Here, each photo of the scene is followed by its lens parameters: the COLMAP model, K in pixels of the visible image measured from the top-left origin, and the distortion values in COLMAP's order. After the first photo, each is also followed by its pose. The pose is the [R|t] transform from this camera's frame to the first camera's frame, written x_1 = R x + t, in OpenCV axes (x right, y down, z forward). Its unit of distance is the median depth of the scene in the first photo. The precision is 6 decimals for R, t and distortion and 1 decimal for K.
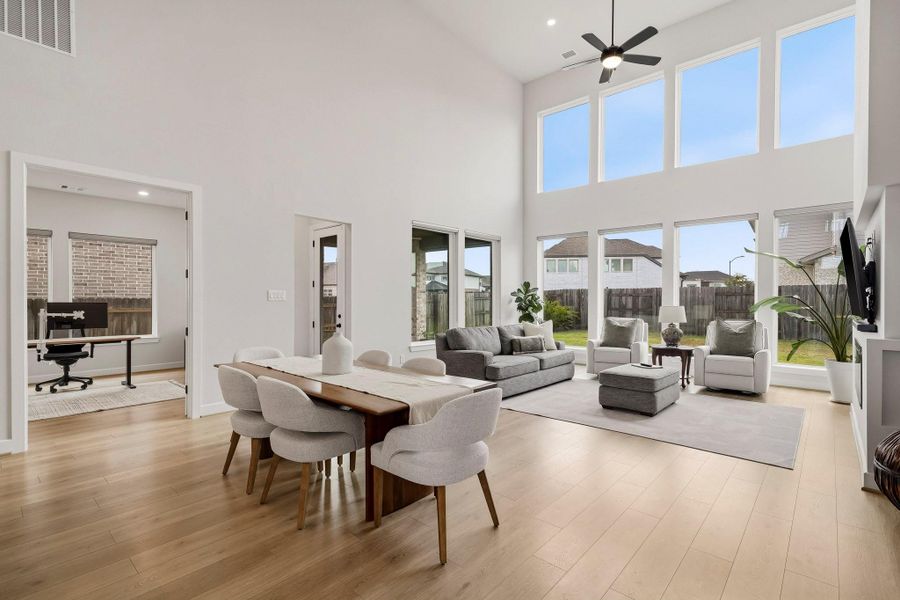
lens RADIAL K [[416.7, 0, 449.6], [0, 416.7, 299.7], [0, 0, 1]] dist [0.002494, -0.000277]
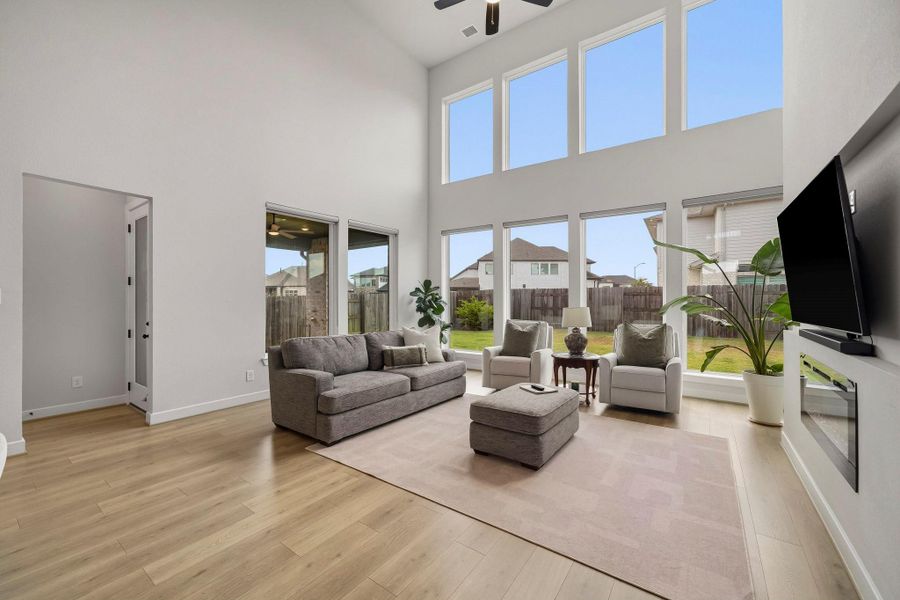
lens RADIAL K [[359.8, 0, 449.9], [0, 359.8, 298.1], [0, 0, 1]] dist [-0.022757, 0.001123]
pose [[0.993622, -0.001985, 0.112742, 0.178150], [0.002337, 0.999993, -0.002985, -0.002157], [-0.112735, 0.003229, 0.993620, 0.274518]]
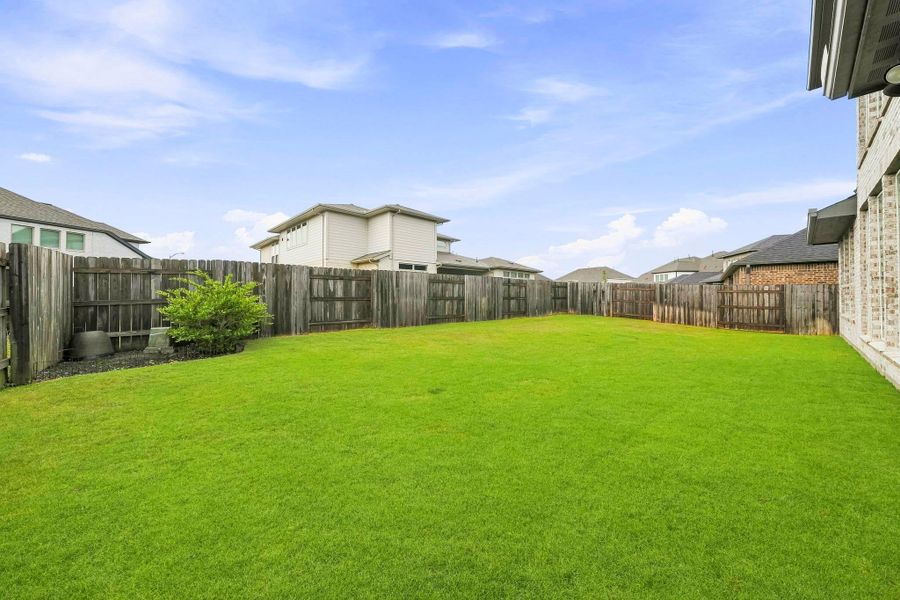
lens RADIAL K [[305.3, 0, 450.4], [0, 305.3, 295.0], [0, 0, 1]] dist [0.000184, 0.000006]
pose [[0.112976, -0.002874, 0.993594, -0.121247], [-0.001613, 0.999994, 0.003076, 0.038295], [-0.993596, -0.001950, 0.112971, 1.948727]]
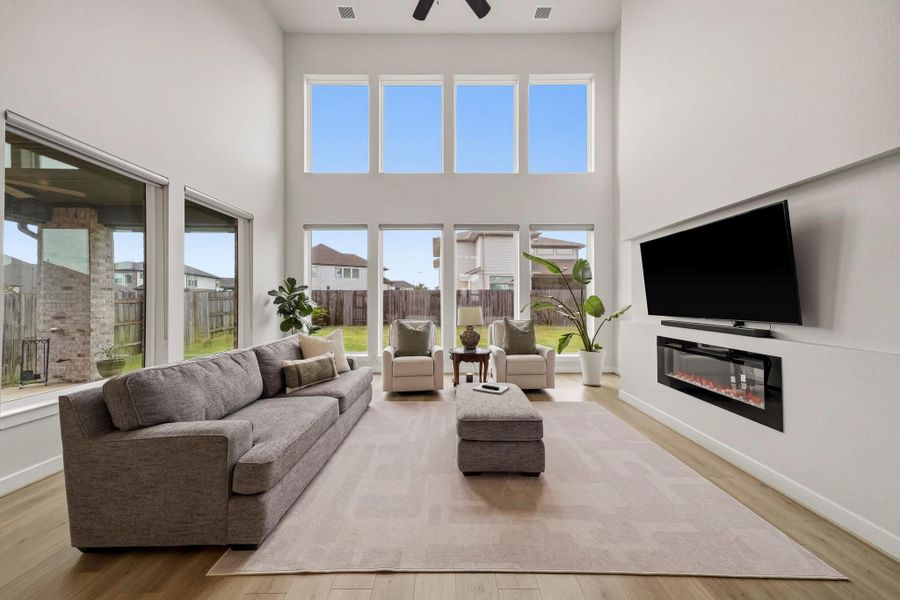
lens RADIAL K [[298.9, 0, 448.5], [0, 298.9, 295.7], [0, 0, 1]] dist [0.011916, 0.000326]
pose [[0.746152, 0.005606, 0.665752, 0.035519], [0.001748, 0.999945, -0.010379, -0.002965], [-0.665773, 0.008908, 0.746101, 0.469324]]
